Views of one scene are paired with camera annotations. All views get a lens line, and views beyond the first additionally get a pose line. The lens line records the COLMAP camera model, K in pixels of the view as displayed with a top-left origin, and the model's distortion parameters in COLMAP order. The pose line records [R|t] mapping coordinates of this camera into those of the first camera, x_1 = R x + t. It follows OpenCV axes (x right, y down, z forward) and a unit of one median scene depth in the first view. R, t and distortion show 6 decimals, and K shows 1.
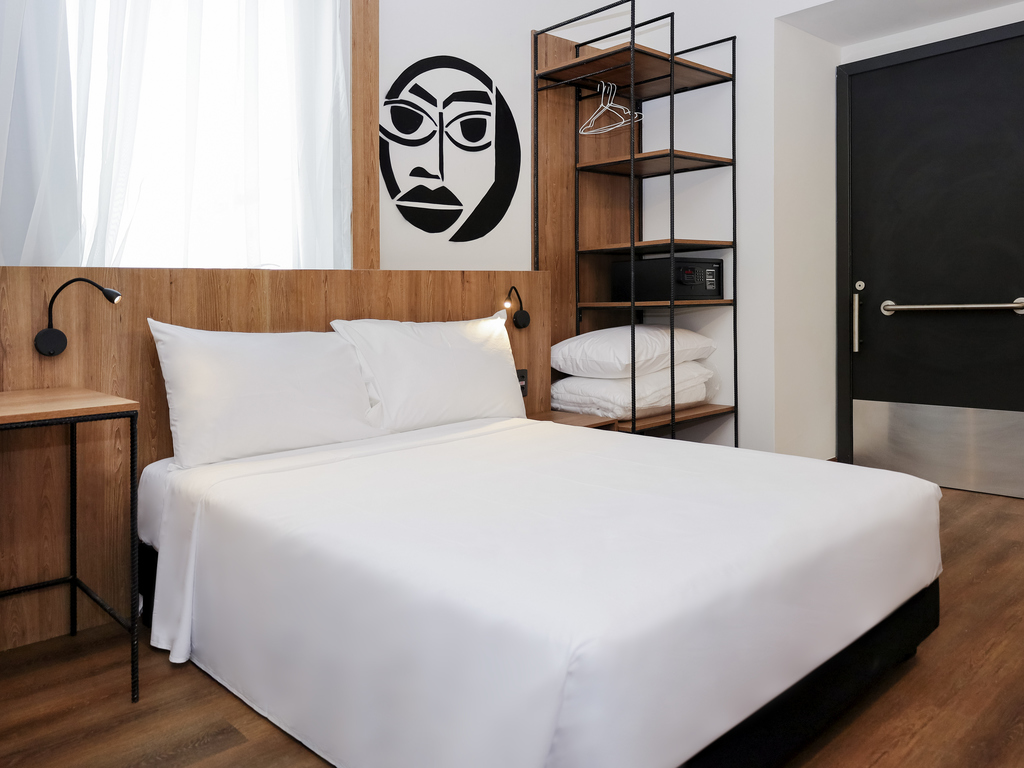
lens RADIAL K [[783.0, 0, 512.0], [0, 783.0, 298.0], [0, 0, 1]] dist [0.029875, 0.001101]
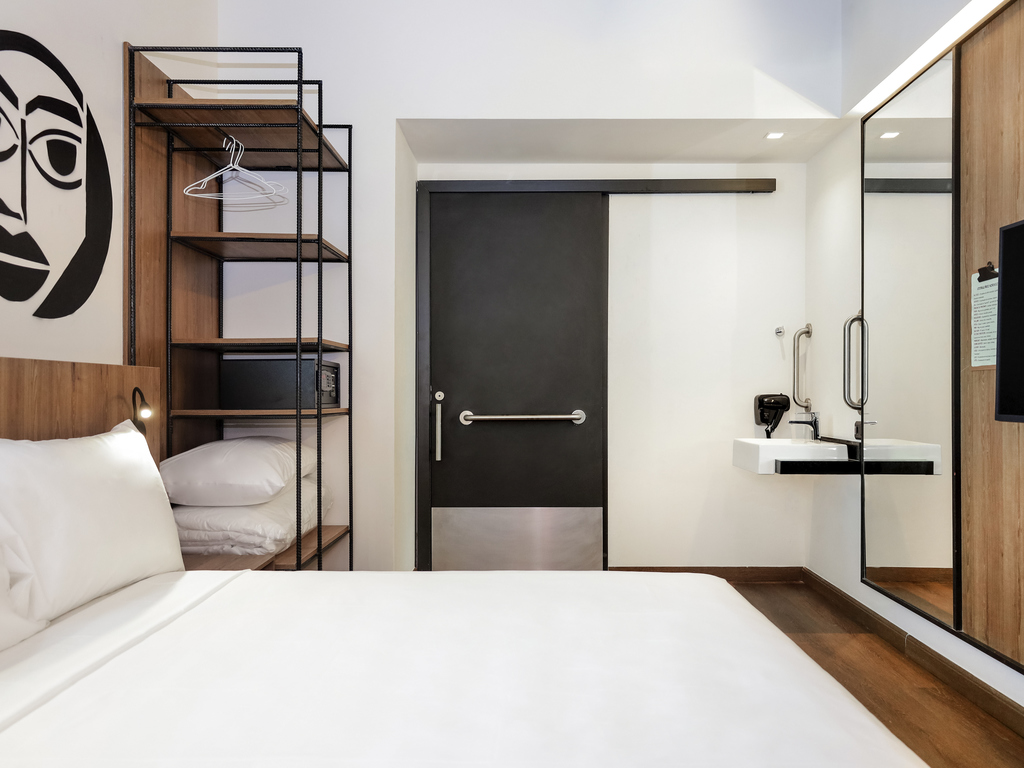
lens RADIAL K [[787.1, 0, 512.0], [0, 787.1, 384.0], [0, 0, 1]] dist [0.007689, 0.009151]
pose [[0.701169, 0.033538, 0.712206, -0.252944], [-0.016367, 0.999387, -0.030949, -0.001169], [-0.712807, 0.010044, 0.701288, 0.230657]]
